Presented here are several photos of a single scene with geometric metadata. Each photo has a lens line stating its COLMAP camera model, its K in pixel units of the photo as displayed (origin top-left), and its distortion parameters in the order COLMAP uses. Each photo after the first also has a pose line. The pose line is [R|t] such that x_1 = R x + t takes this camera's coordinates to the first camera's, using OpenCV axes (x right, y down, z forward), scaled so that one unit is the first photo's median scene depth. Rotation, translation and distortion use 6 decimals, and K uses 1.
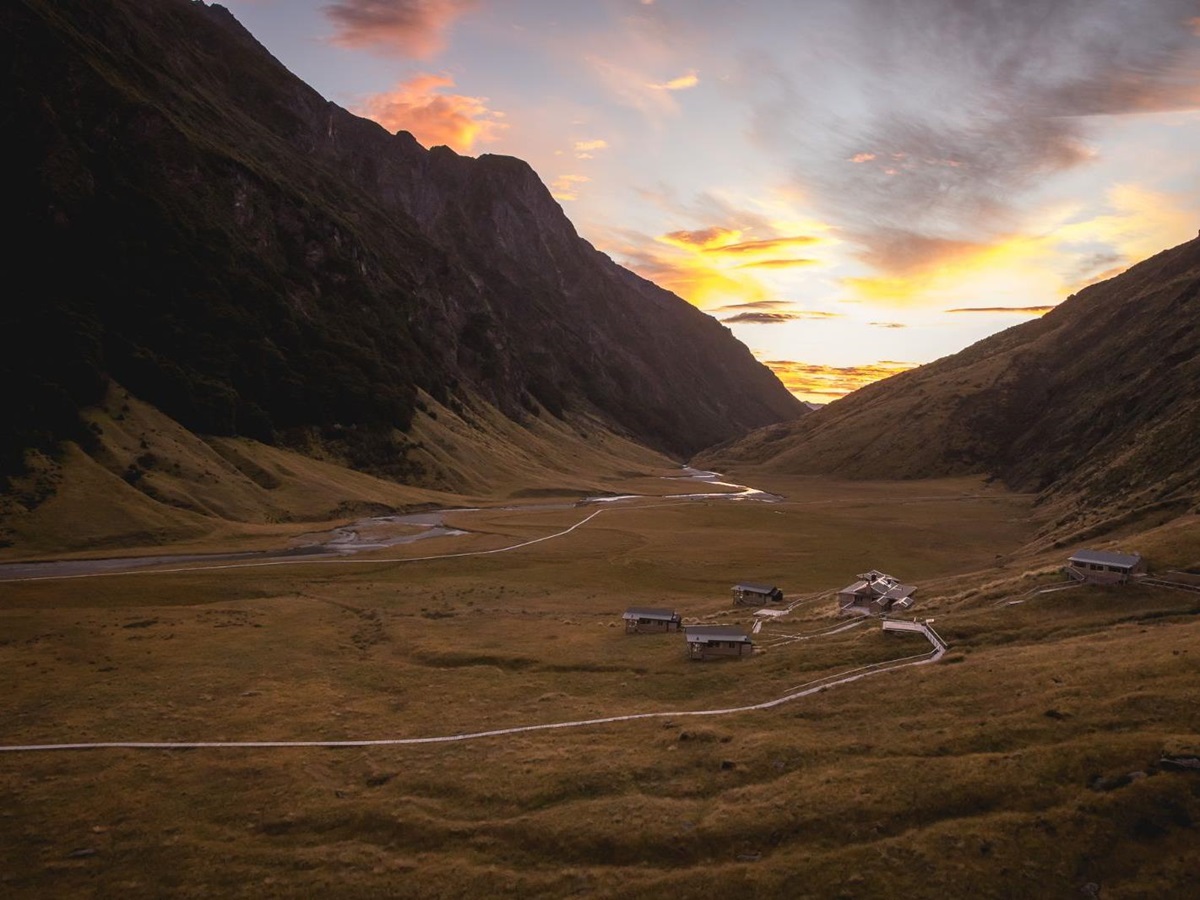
lens RADIAL K [[1048.9, 0, 600.0], [0, 1048.9, 450.0], [0, 0, 1]] dist [-0.001539, -0.000305]
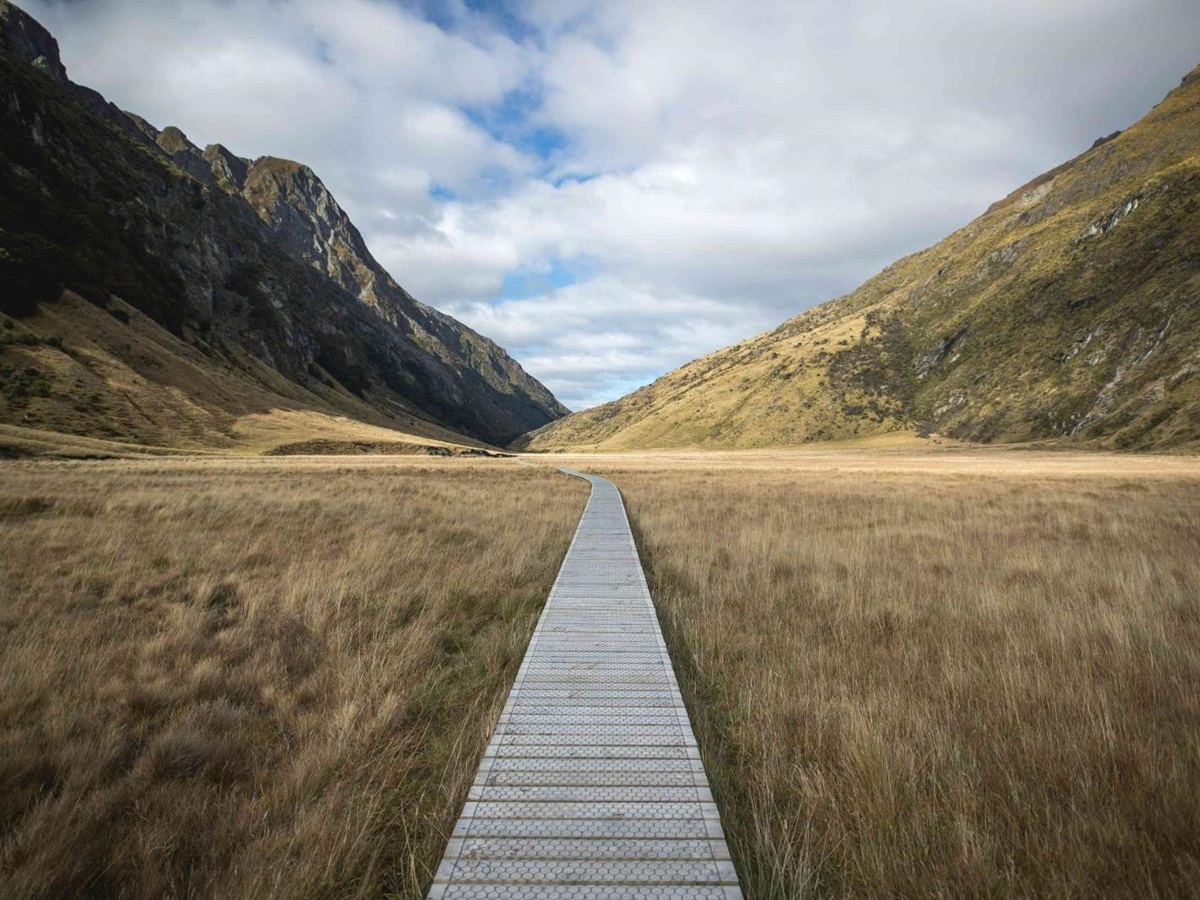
lens RADIAL K [[793.0, 0, 625.2], [0, 793.0, 453.5], [0, 0, 1]] dist [-0.013048, -0.004642]
pose [[0.954609, -0.034479, 0.295860, -0.030101], [0.038504, 0.999228, -0.007787, 0.034043], [-0.295363, 0.018825, 0.955200, 0.412266]]
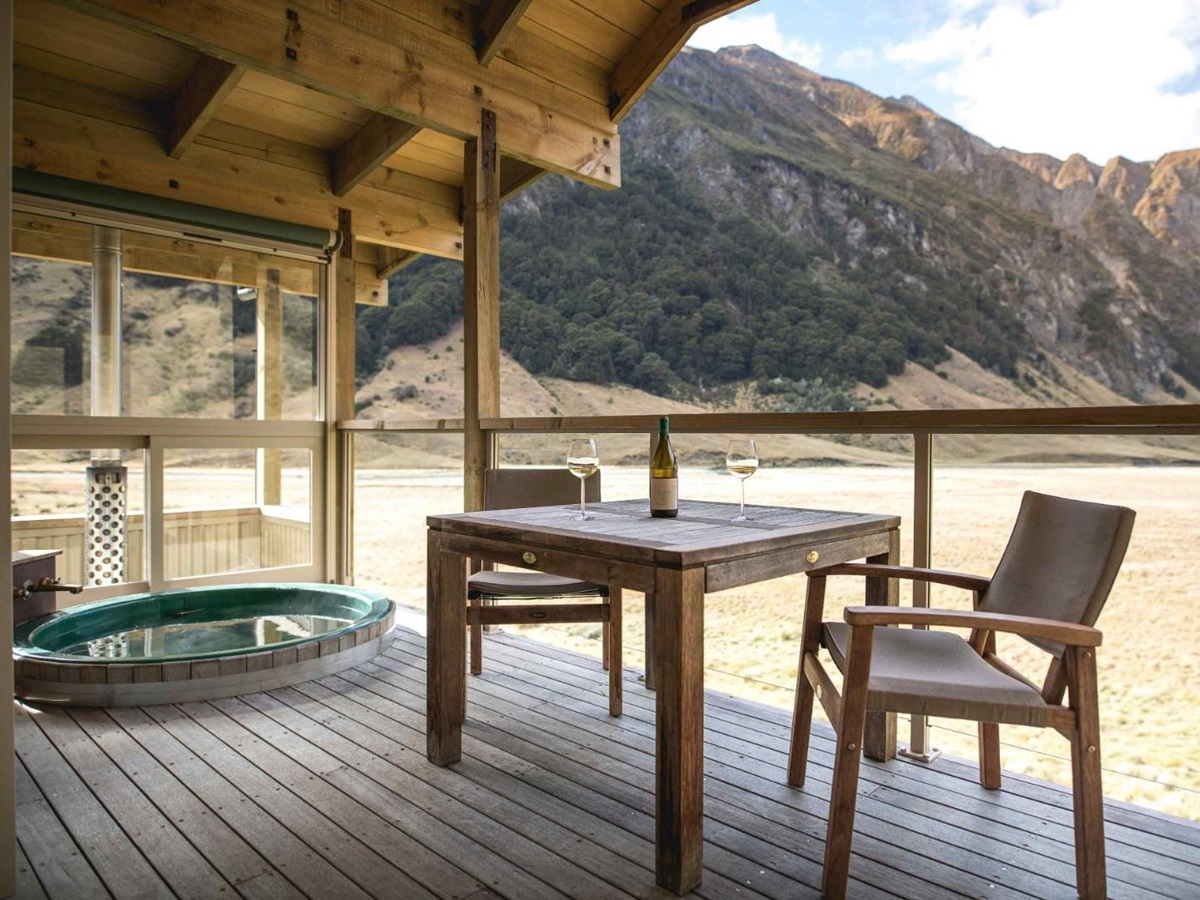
lens RADIAL K [[793.0, 0, 625.2], [0, 793.0, 453.5], [0, 0, 1]] dist [-0.013048, -0.004642]
pose [[0.715333, -0.023583, -0.698385, 0.071981], [0.004448, 0.999564, -0.029197, 0.034566], [0.698769, 0.017779, 0.715126, 0.274100]]
